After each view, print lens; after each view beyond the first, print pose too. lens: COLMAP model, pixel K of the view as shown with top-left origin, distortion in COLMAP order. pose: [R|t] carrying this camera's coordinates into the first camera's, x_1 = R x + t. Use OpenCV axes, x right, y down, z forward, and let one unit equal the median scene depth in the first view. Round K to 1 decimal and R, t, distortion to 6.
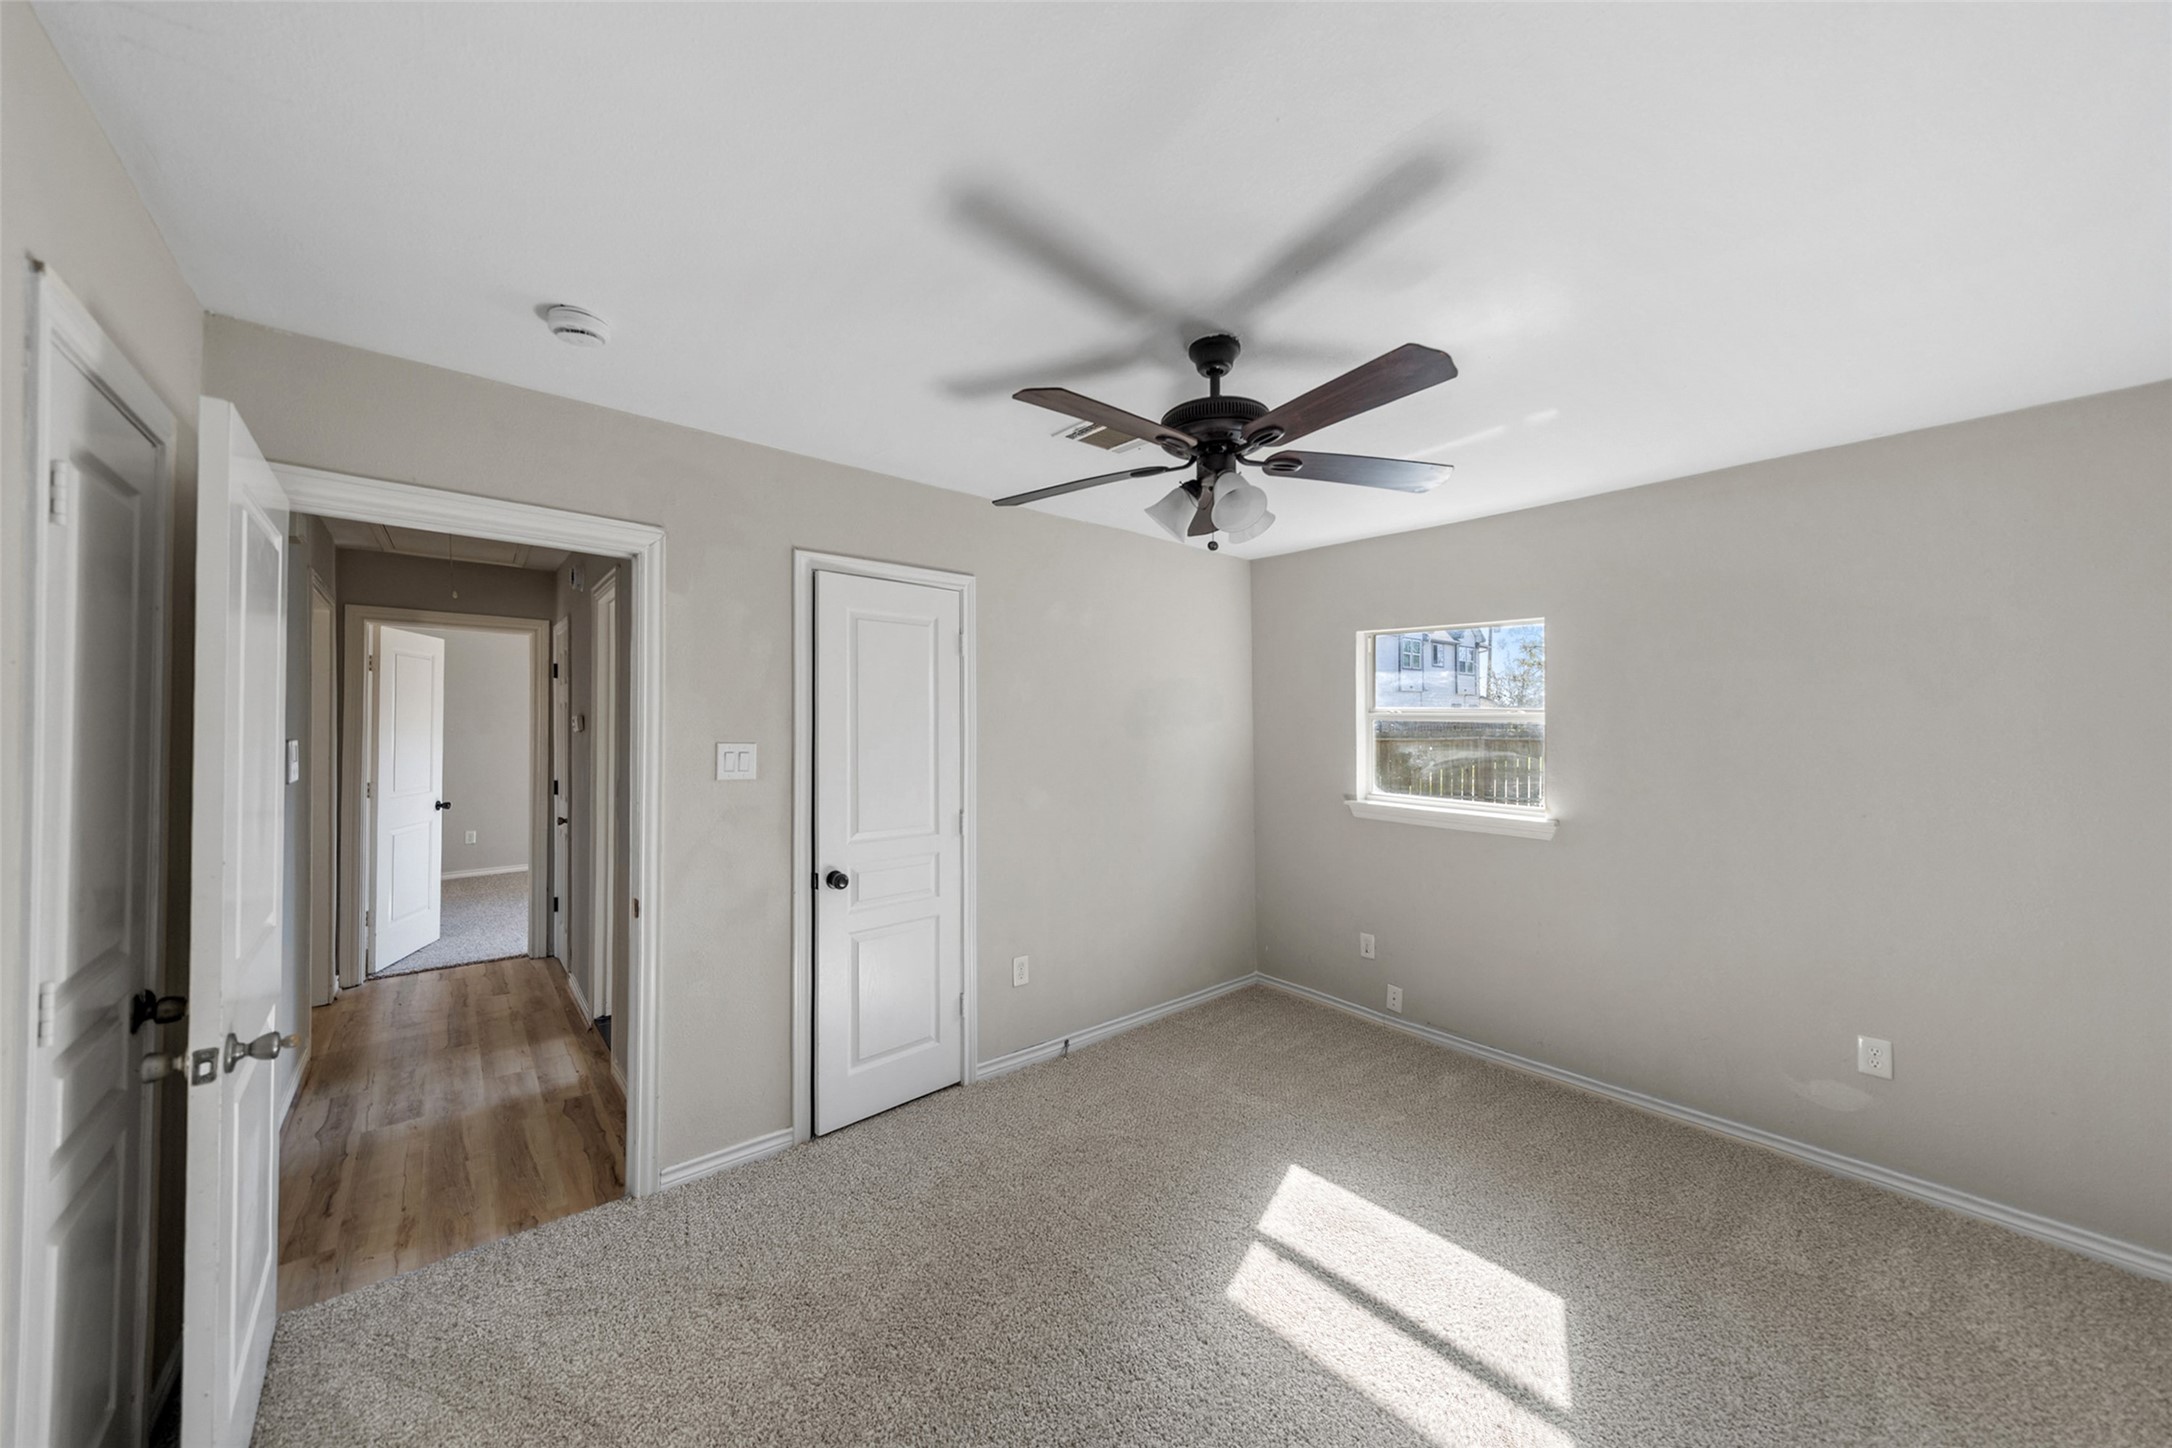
lens RADIAL K [[762.4, 0, 1097.4], [0, 762.4, 720.1], [0, 0, 1]] dist [-0.006861, 0.000081]
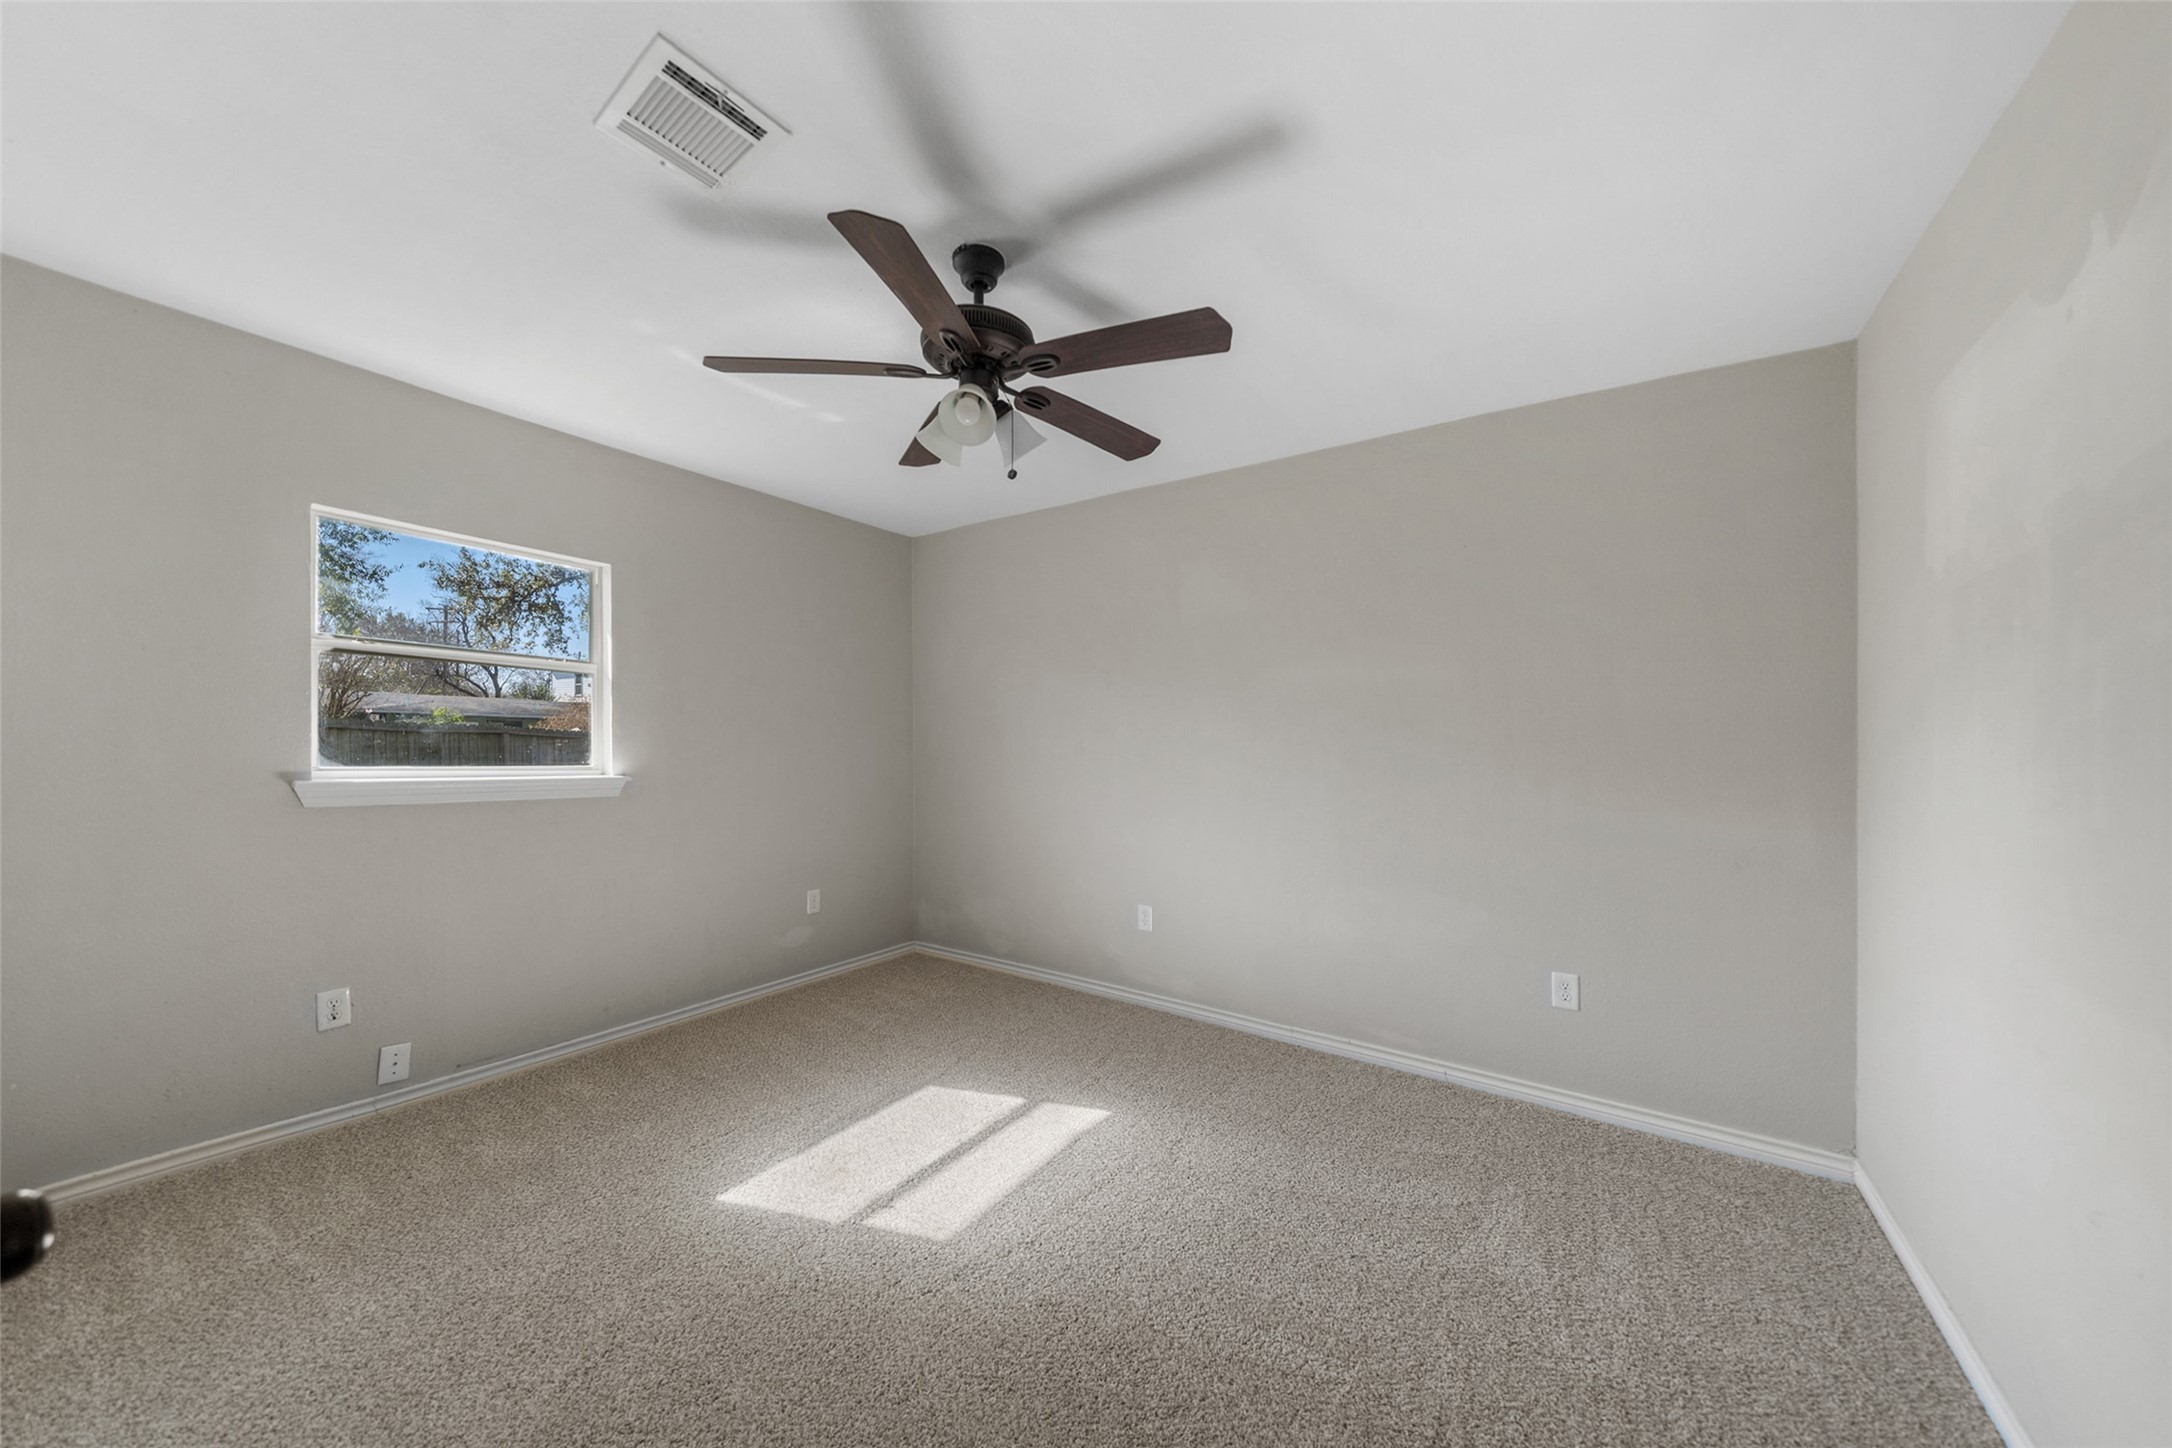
lens RADIAL K [[757.5, 0, 1092.9], [0, 757.5, 743.2], [0, 0, 1]] dist [-0.005830, 0.000088]
pose [[-0.237572, -0.019261, 0.971179, -0.497458], [-0.000851, 0.999807, 0.019621, 0.080948], [-0.971370, 0.003835, -0.237542, 0.676781]]
